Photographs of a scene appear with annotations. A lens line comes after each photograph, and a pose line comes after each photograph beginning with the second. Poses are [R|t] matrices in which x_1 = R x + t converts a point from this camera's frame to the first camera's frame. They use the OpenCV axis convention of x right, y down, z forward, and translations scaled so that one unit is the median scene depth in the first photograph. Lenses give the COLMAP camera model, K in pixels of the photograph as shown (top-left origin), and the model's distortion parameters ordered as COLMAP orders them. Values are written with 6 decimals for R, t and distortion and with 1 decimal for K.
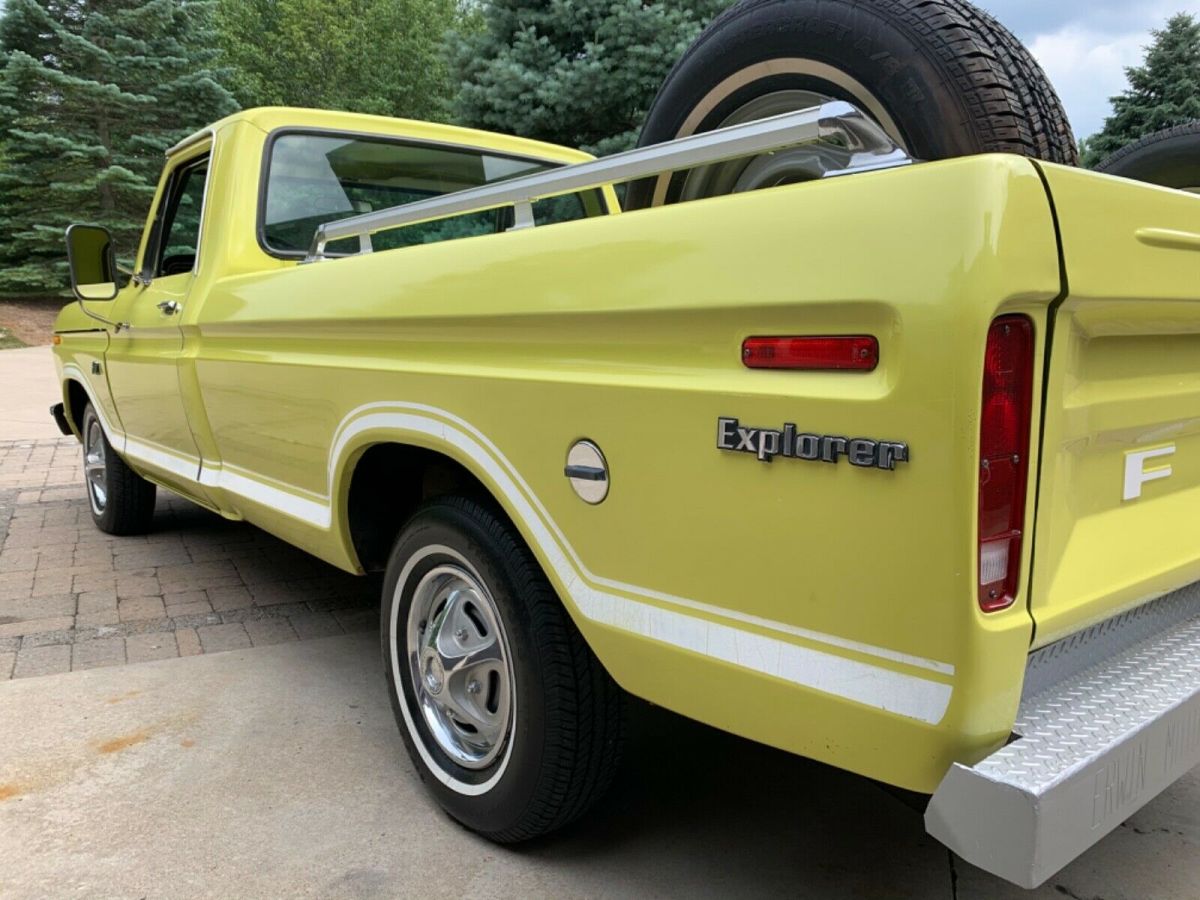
lens RADIAL K [[934.2, 0, 597.5], [0, 934.2, 449.5], [0, 0, 1]] dist [0.000140, 0.003502]
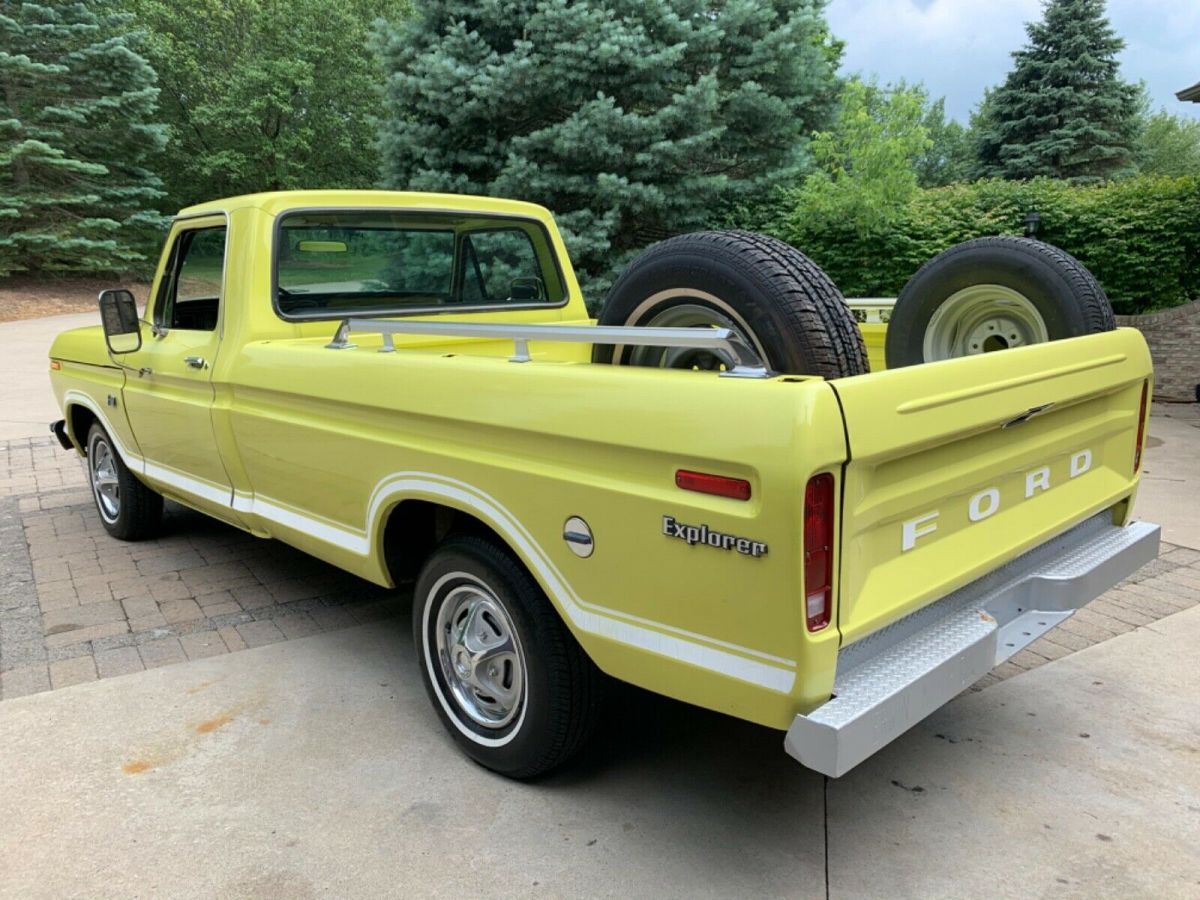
lens RADIAL K [[931.6, 0, 602.5], [0, 931.6, 448.1], [0, 0, 1]] dist [0.014872, -0.011323]
pose [[0.996273, -0.038365, 0.077255, -0.040122], [0.033964, 0.997768, 0.057496, -0.100534], [-0.079288, -0.054658, 0.995352, -0.252999]]
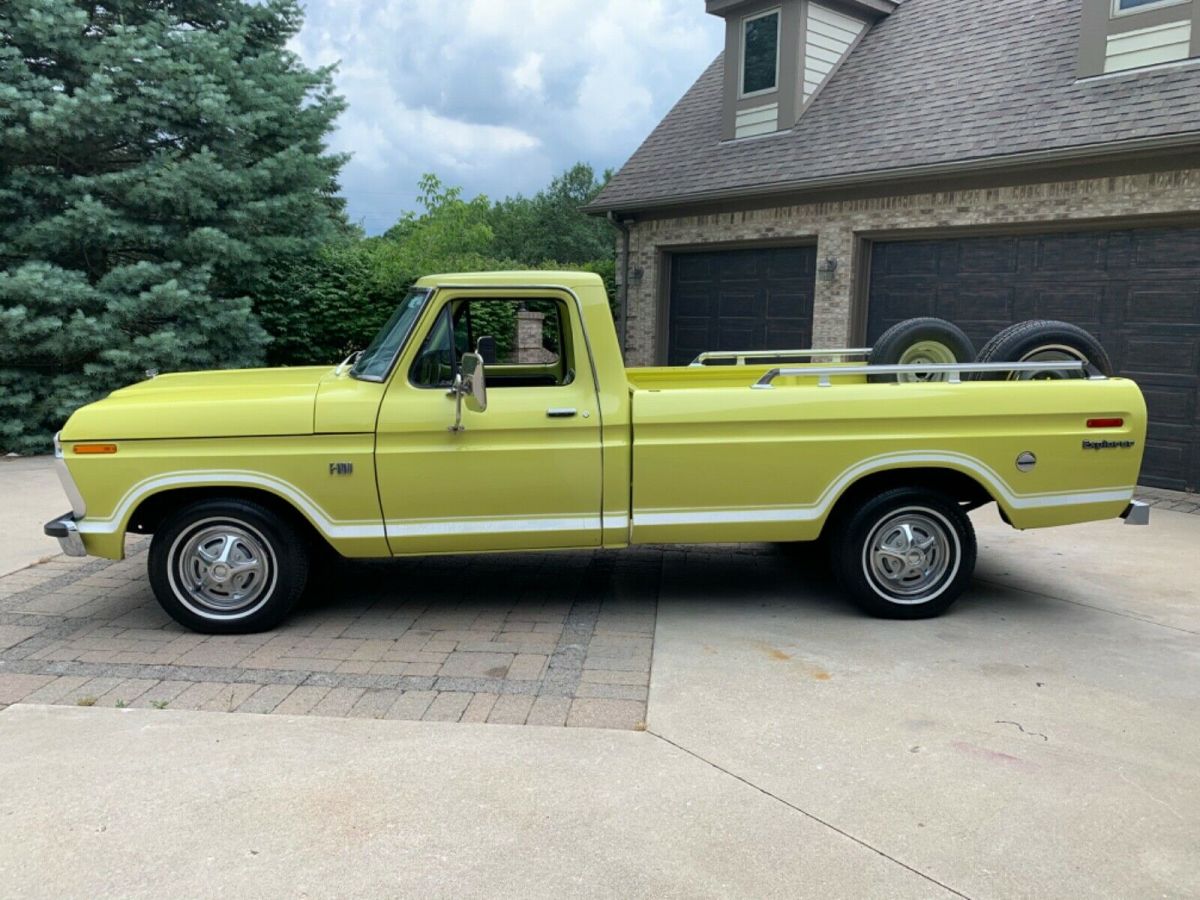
lens RADIAL K [[916.4, 0, 593.7], [0, 916.4, 450.6], [0, 0, 1]] dist [0.012702, -0.008052]
pose [[0.562693, -0.134768, 0.815607, -1.663002], [0.115927, 0.989736, 0.083563, -0.220097], [-0.818497, 0.047531, 0.572541, 0.181644]]
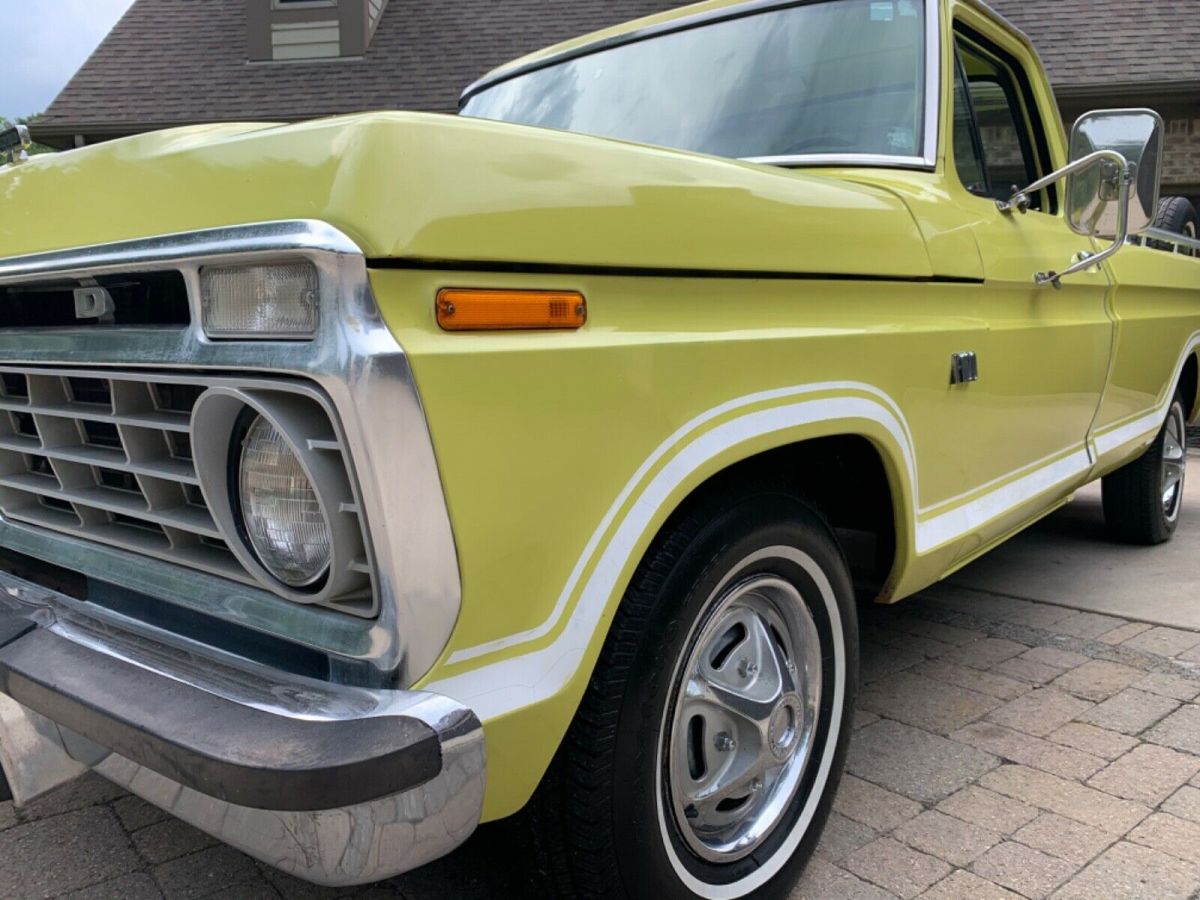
lens RADIAL K [[916.4, 0, 593.7], [0, 916.4, 450.6], [0, 0, 1]] dist [0.012702, -0.008052]
pose [[-0.182577, -0.126907, 0.974967, -1.228495], [0.150627, 0.976318, 0.155290, -0.191055], [-0.971585, 0.175208, -0.159138, 1.650875]]
